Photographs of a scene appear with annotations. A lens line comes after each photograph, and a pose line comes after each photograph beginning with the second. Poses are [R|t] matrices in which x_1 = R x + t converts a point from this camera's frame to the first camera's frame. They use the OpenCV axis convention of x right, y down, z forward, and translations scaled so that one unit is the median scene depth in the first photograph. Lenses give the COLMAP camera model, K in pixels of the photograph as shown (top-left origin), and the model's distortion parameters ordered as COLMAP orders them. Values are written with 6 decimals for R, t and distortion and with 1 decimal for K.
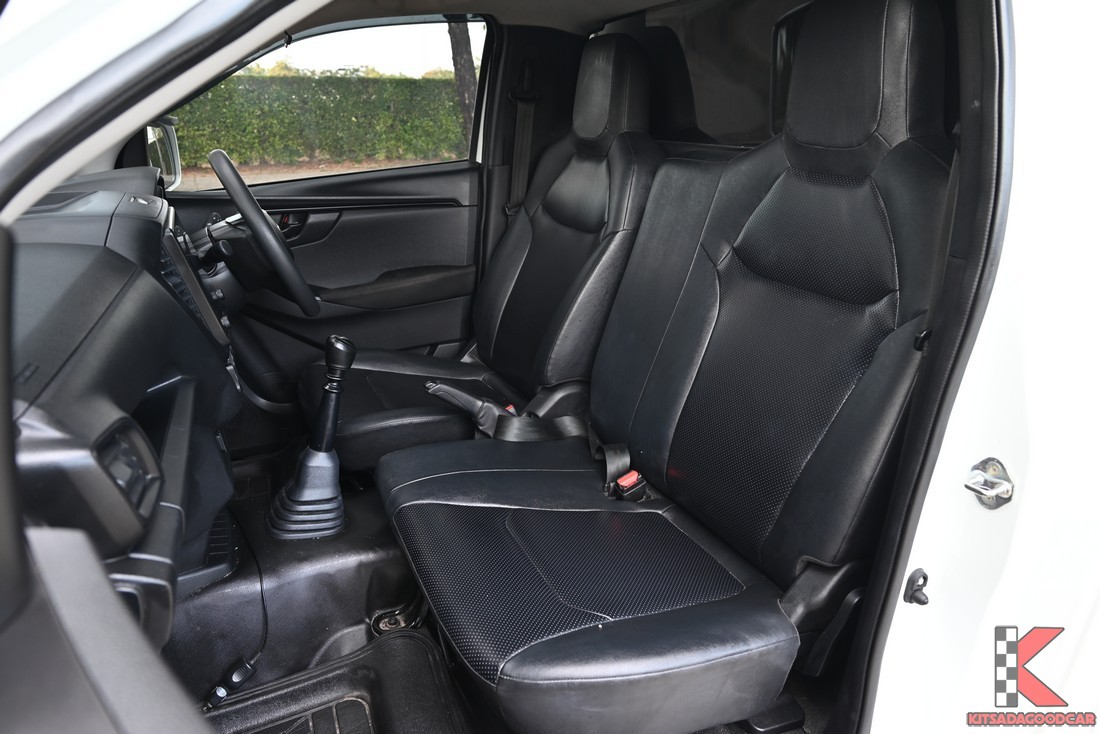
lens RADIAL K [[766.4, 0, 550.0], [0, 766.4, 367.0], [0, 0, 1]] dist [-0.001476, -0.000367]
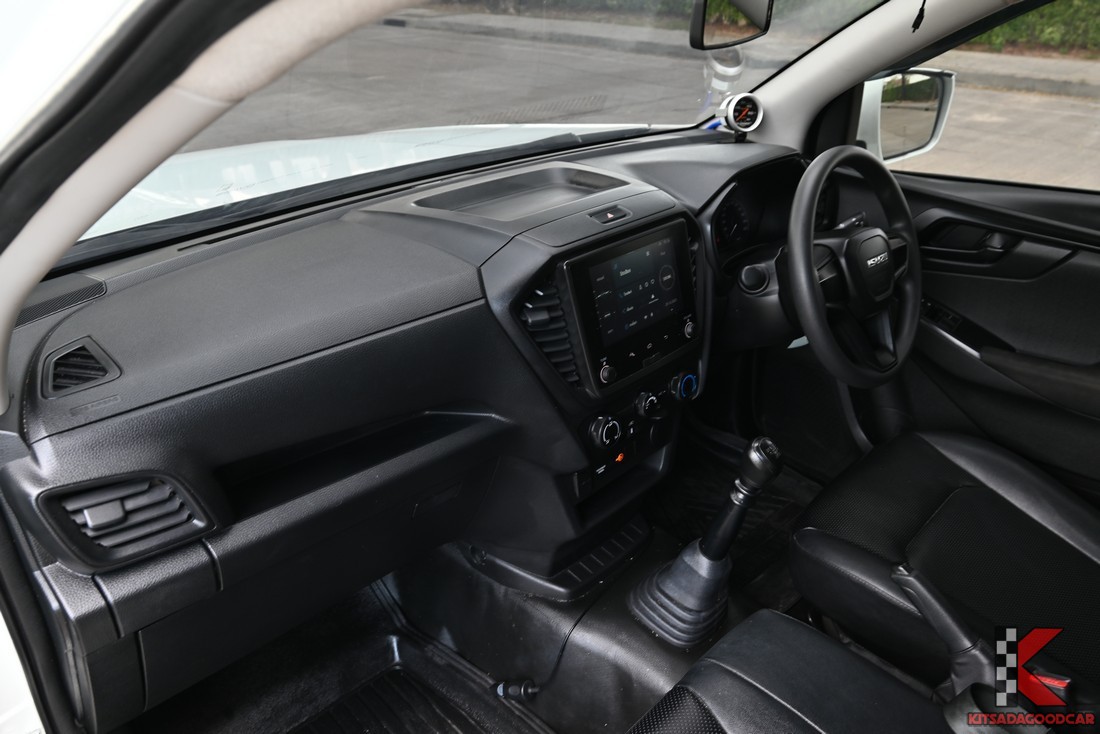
lens RADIAL K [[813.6, 0, 550.0], [0, 813.6, 367.0], [0, 0, 1]] dist [0.001472, 0.000035]
pose [[0.370450, 0.445197, -0.815209, 0.214024], [-0.322755, 0.884661, 0.336458, -0.256446], [0.870974, 0.138472, 0.471412, 0.376137]]
